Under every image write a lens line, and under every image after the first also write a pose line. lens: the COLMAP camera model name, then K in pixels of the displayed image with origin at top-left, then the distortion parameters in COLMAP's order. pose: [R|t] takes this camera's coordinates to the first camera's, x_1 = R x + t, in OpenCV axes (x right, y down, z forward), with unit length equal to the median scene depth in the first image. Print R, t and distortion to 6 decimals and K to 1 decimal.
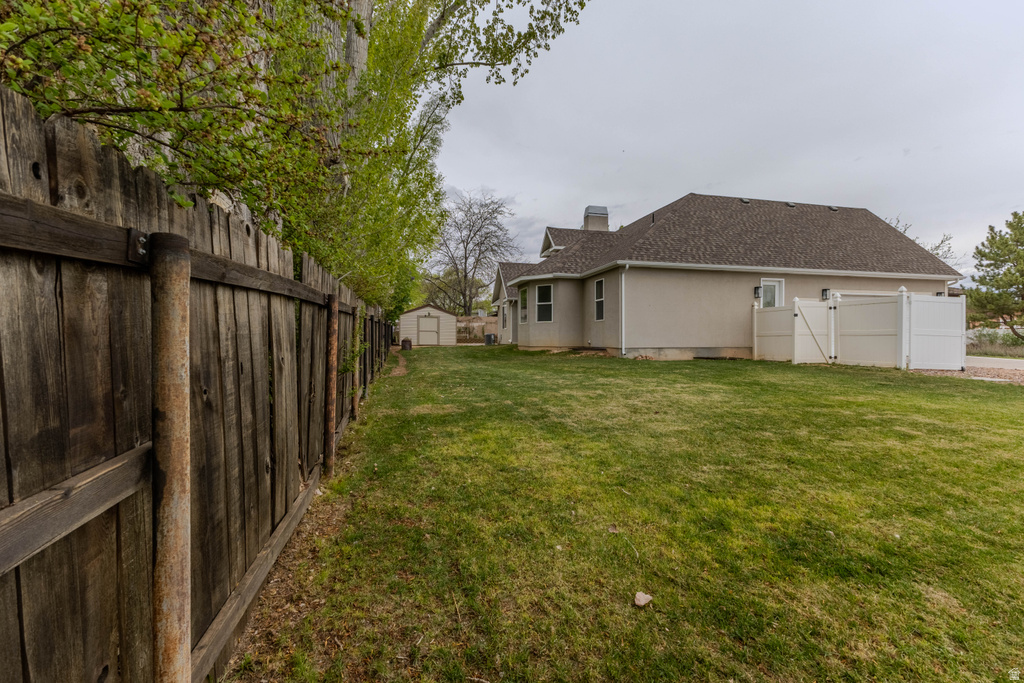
lens RADIAL K [[436.8, 0, 514.6], [0, 436.8, 342.4], [0, 0, 1]] dist [0.000015, -0.000278]
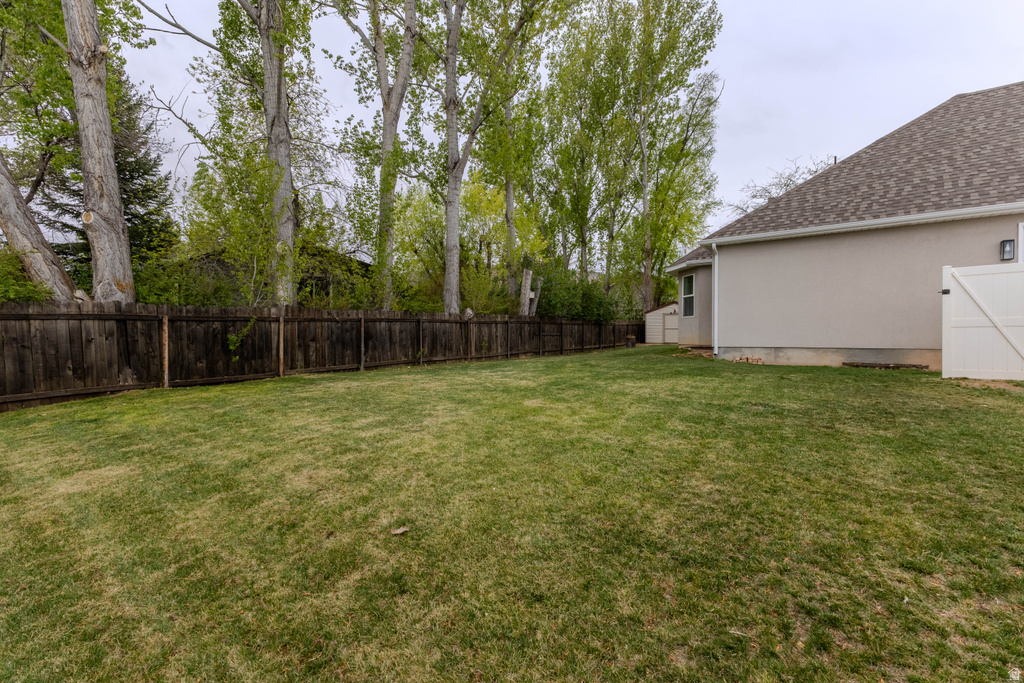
lens RADIAL K [[436.8, 0, 514.6], [0, 436.8, 342.4], [0, 0, 1]] dist [0.000015, -0.000278]
pose [[0.661138, 0.007326, -0.750228, 0.590137], [-0.005478, 0.999973, 0.004937, 0.002374], [0.750244, 0.000846, 0.661161, 0.180523]]
